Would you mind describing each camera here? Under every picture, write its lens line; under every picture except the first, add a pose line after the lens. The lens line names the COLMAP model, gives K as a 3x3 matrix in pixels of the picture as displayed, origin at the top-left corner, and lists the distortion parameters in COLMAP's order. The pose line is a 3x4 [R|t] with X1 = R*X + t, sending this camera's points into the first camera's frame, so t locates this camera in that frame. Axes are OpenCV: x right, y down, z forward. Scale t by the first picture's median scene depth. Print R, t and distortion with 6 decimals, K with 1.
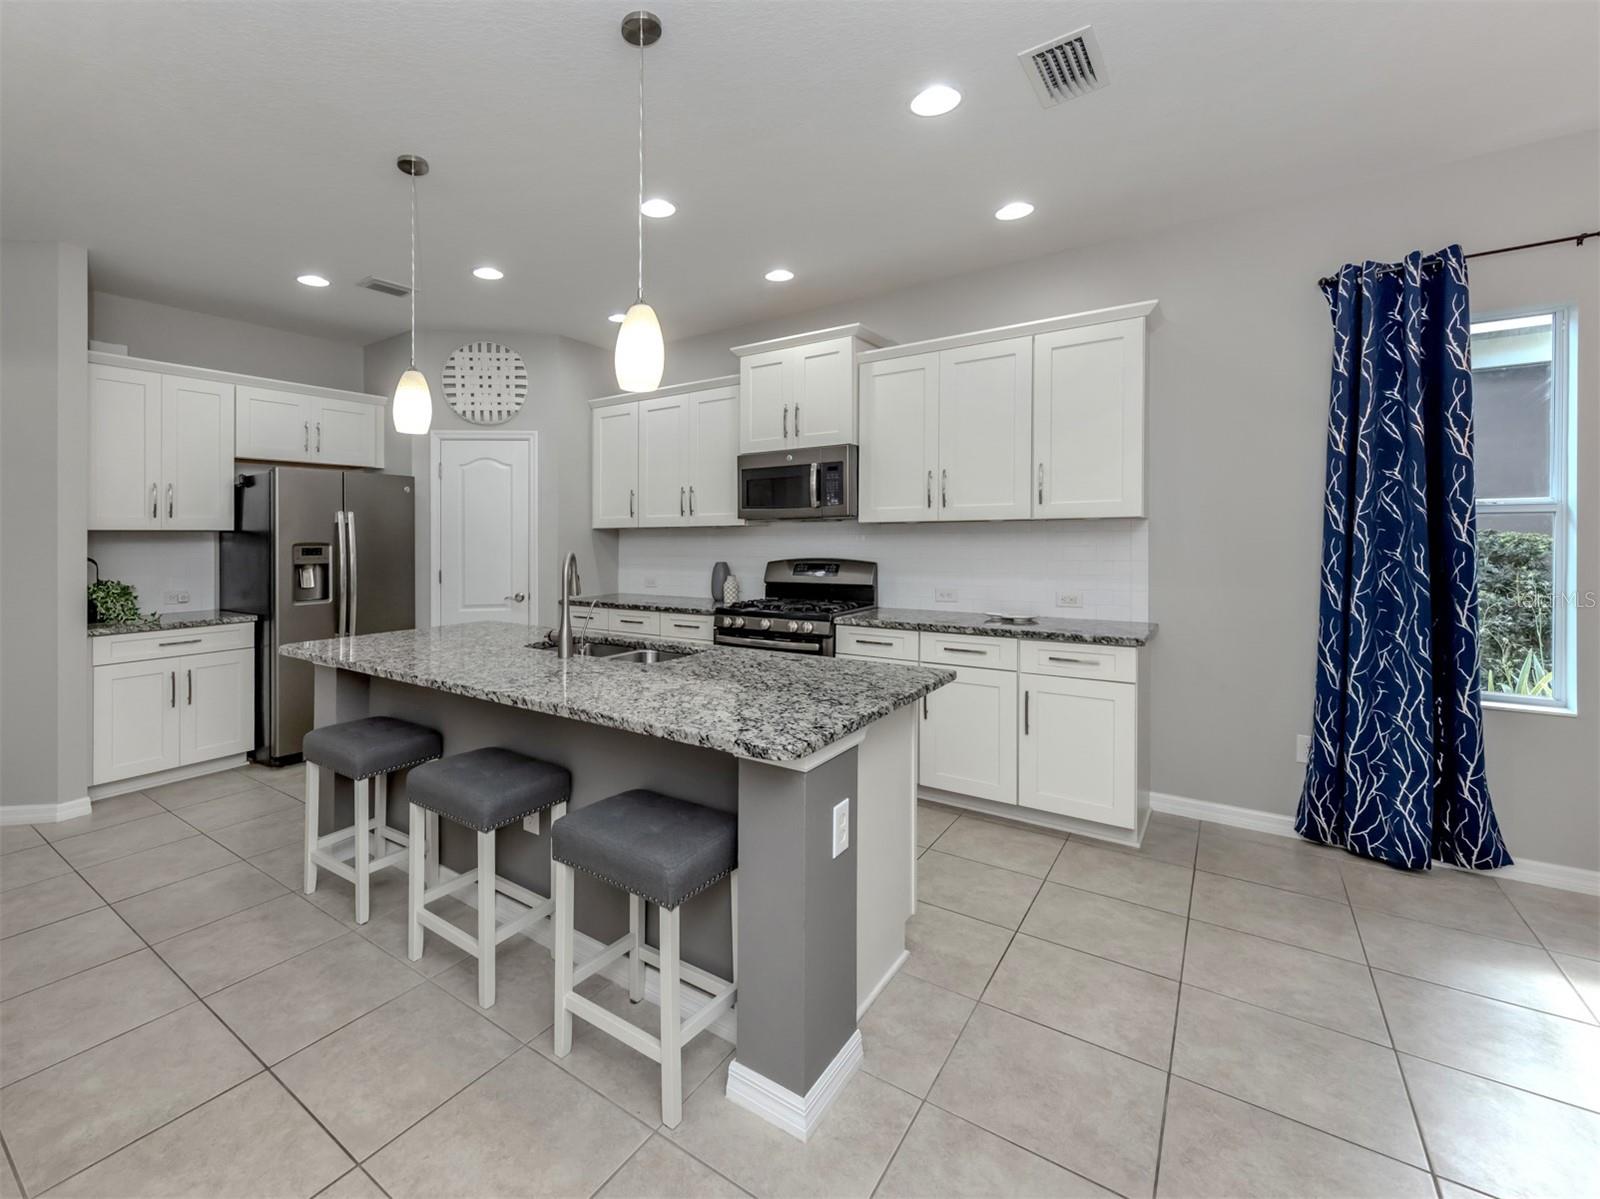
lens RADIAL K [[703.2, 0, 703.7], [0, 703.2, 542.3], [0, 0, 1]] dist [-0.000362, -0.000246]
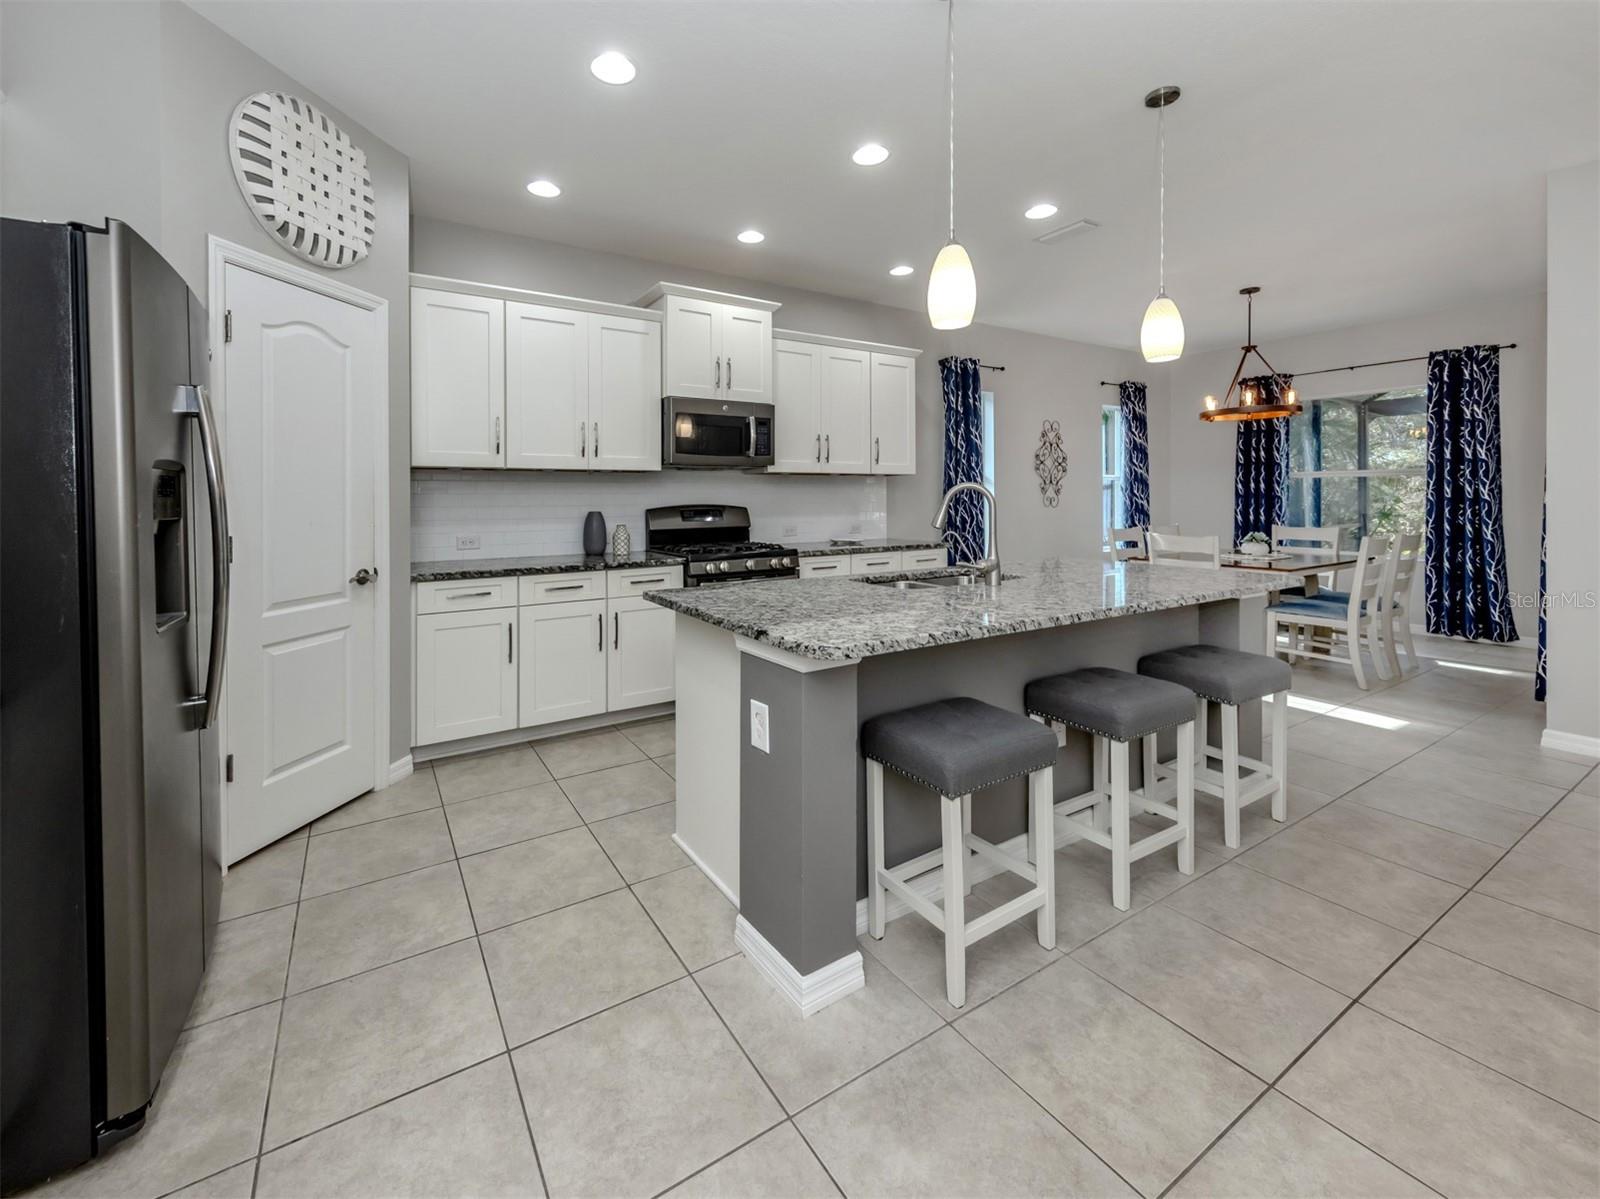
lens RADIAL K [[646.1, 0, 739.1], [0, 646.1, 501.9], [0, 0, 1]] dist [0.008484, 0.000108]
pose [[0.383156, -0.000231, 0.923684, -0.742884], [0.008624, 0.999957, -0.003327, 0.023231], [-0.923643, 0.009241, 0.383142, 0.592608]]
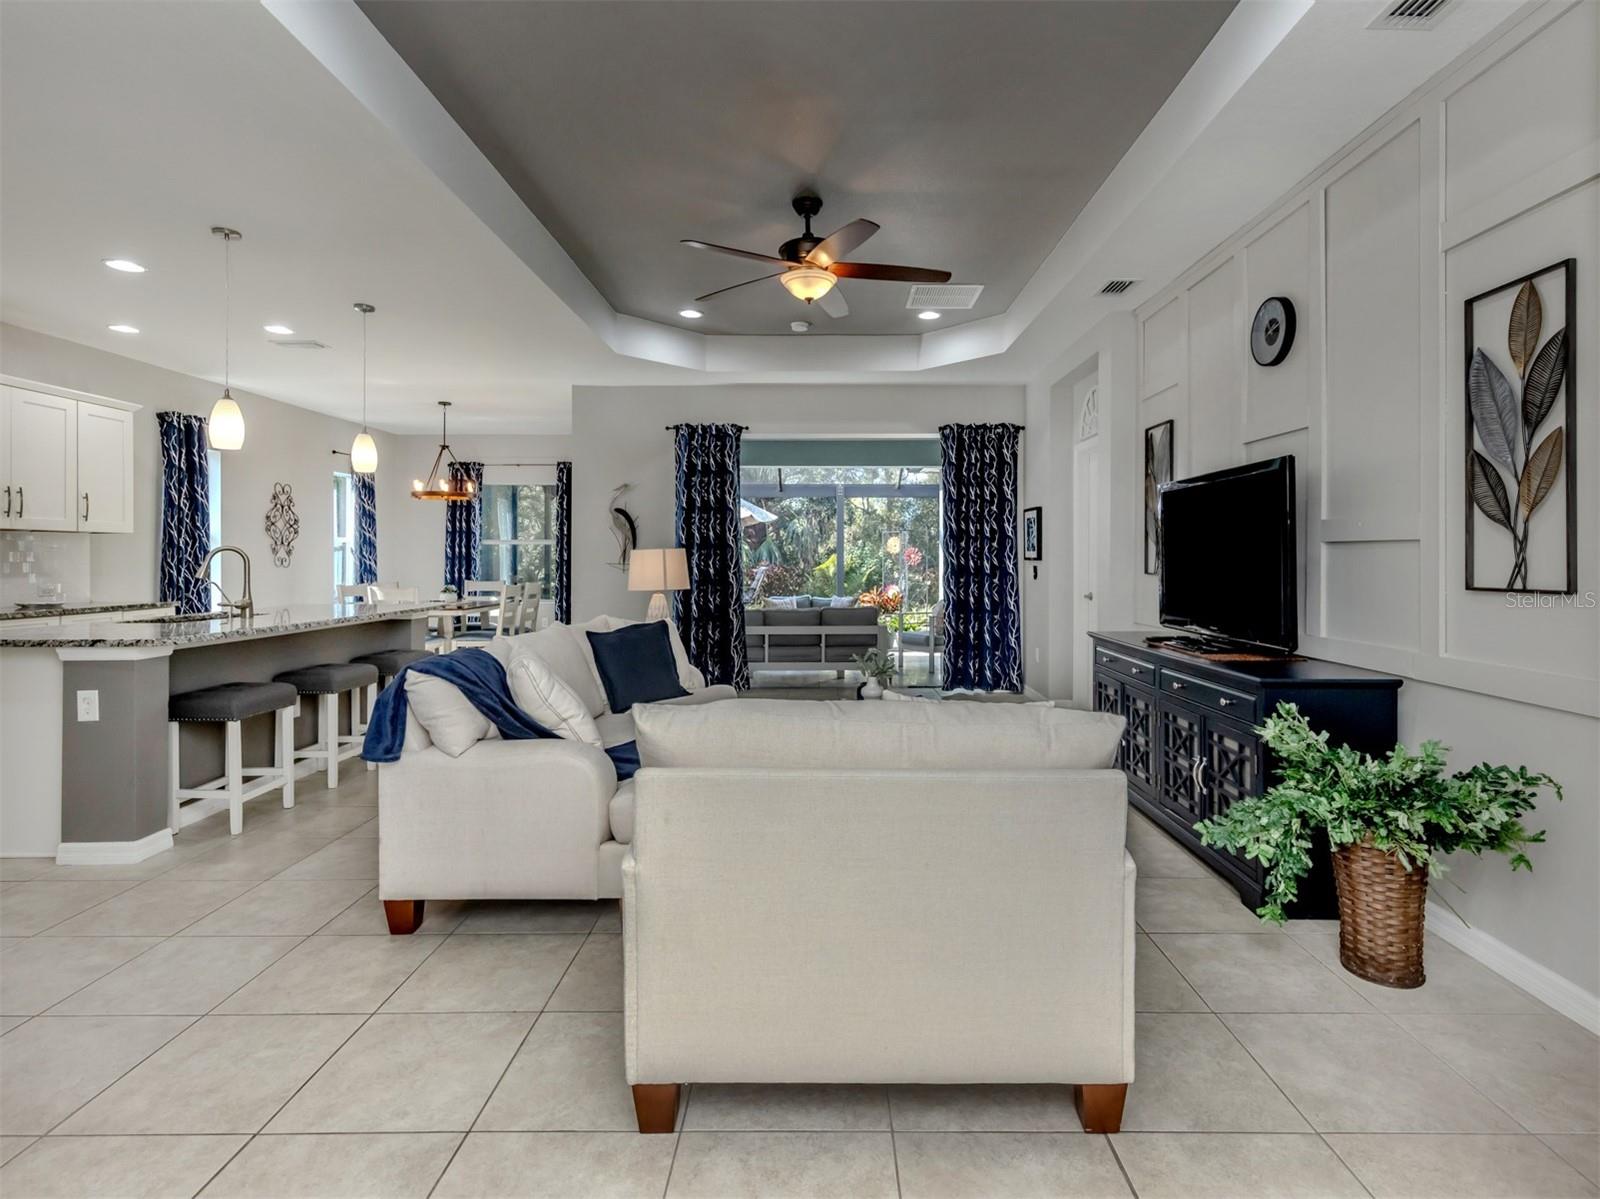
lens RADIAL K [[800.8, 0, 829.8], [0, 800.8, 565.6], [0, 0, 1]] dist [-0.006380, 0.000241]
pose [[-0.618577, 0.002155, 0.785721, -1.378820], [0.012000, 0.999906, 0.006705, 0.034357], [-0.785633, 0.013576, -0.618544, 0.652985]]
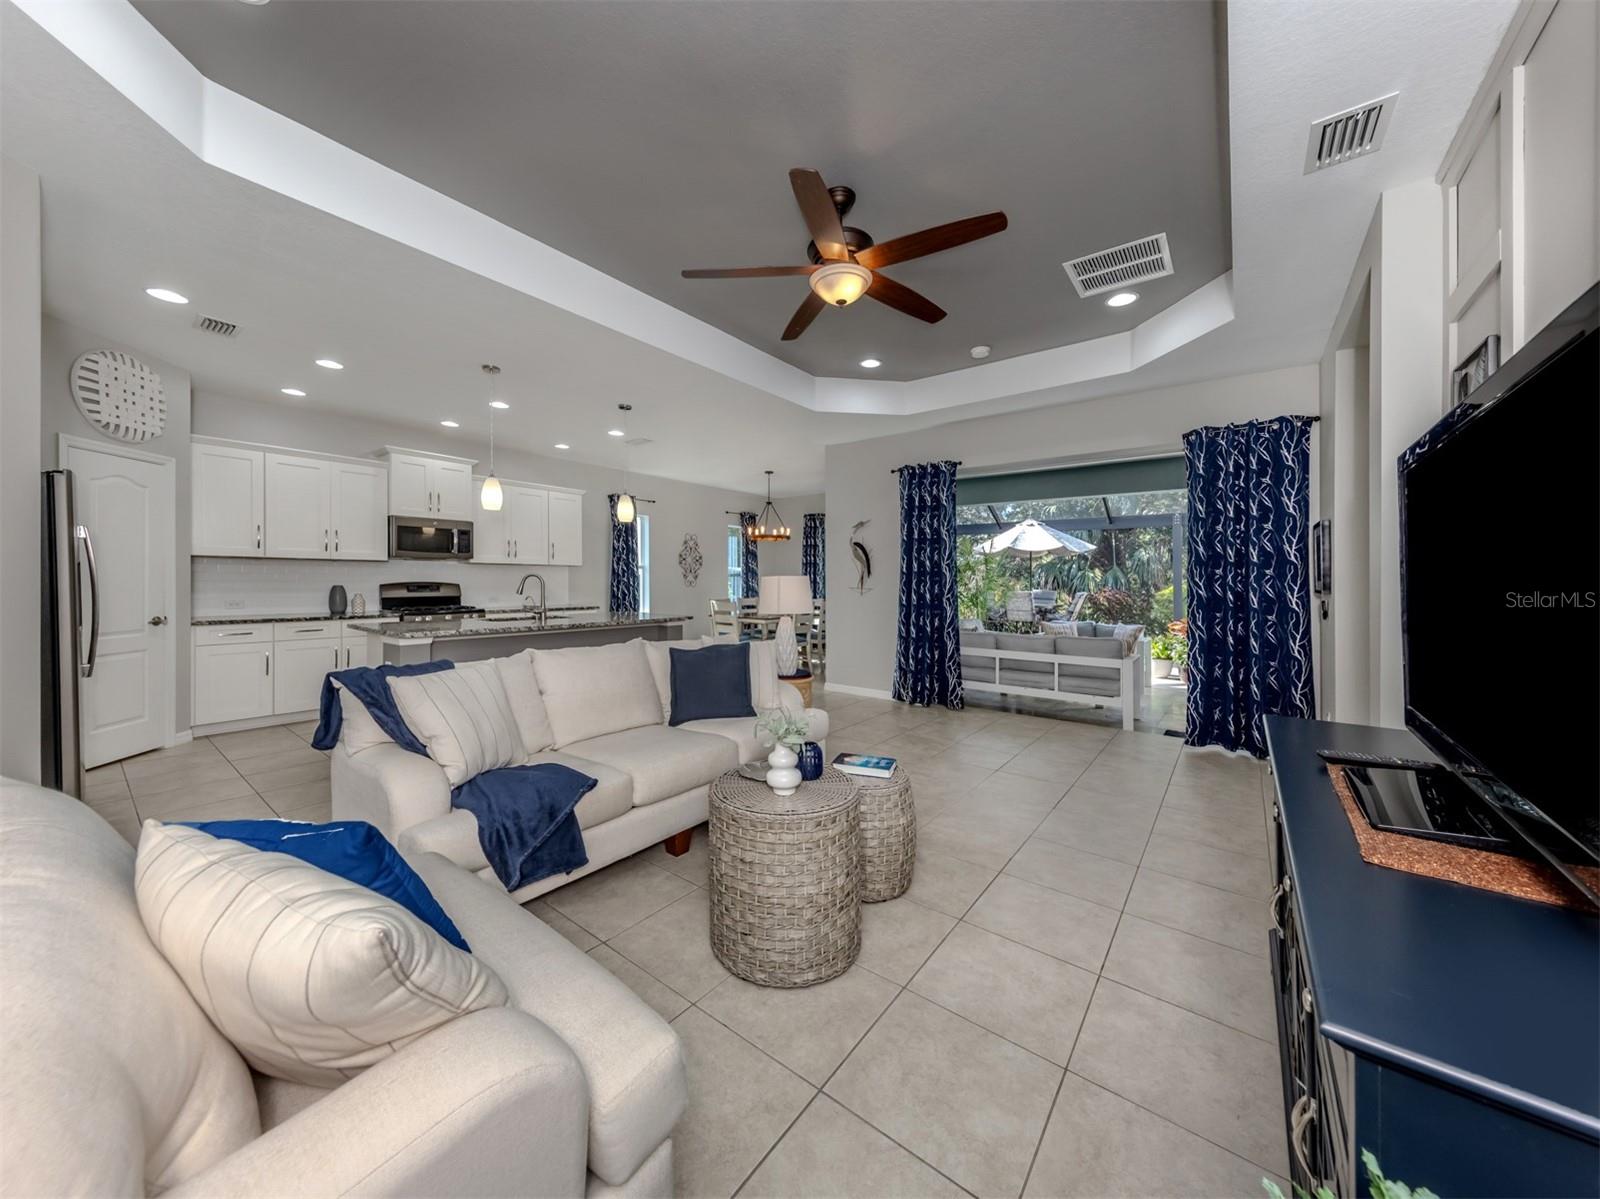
lens RADIAL K [[566.2, 0, 782.5], [0, 566.2, 590.4], [0, 0, 1]] dist [0.000692, -0.000102]
pose [[0.020956, -0.009998, 0.999730, -1.224791], [-0.003109, 0.999945, 0.010065, 0.027863], [-0.999776, -0.003319, 0.020924, 0.107948]]
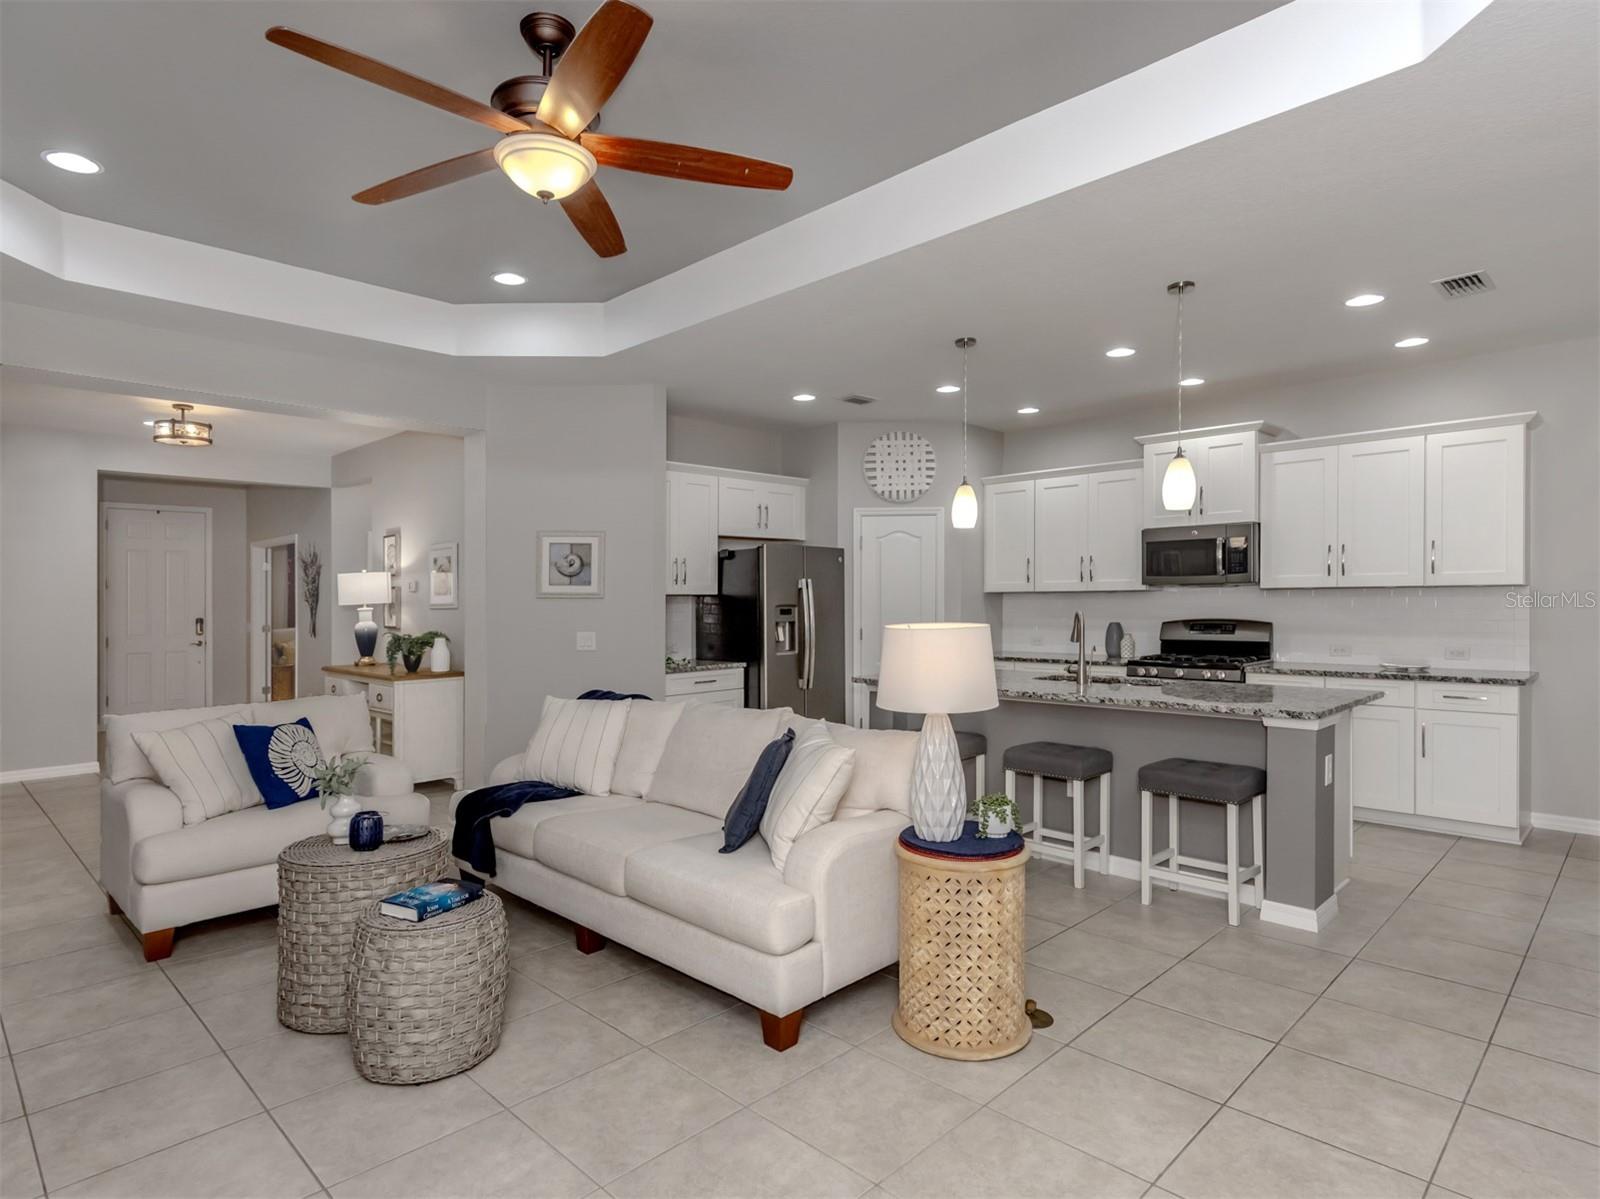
lens RADIAL K [[888.4, 0, 792.2], [0, 888.4, 601.0], [0, 0, 1]] dist [-0.008638, 0.000741]
pose [[0.990405, 0.000999, -0.138190, -0.327712], [-0.001767, 0.999984, -0.005433, 0.003056], [0.138182, 0.005625, 0.990391, -0.539275]]
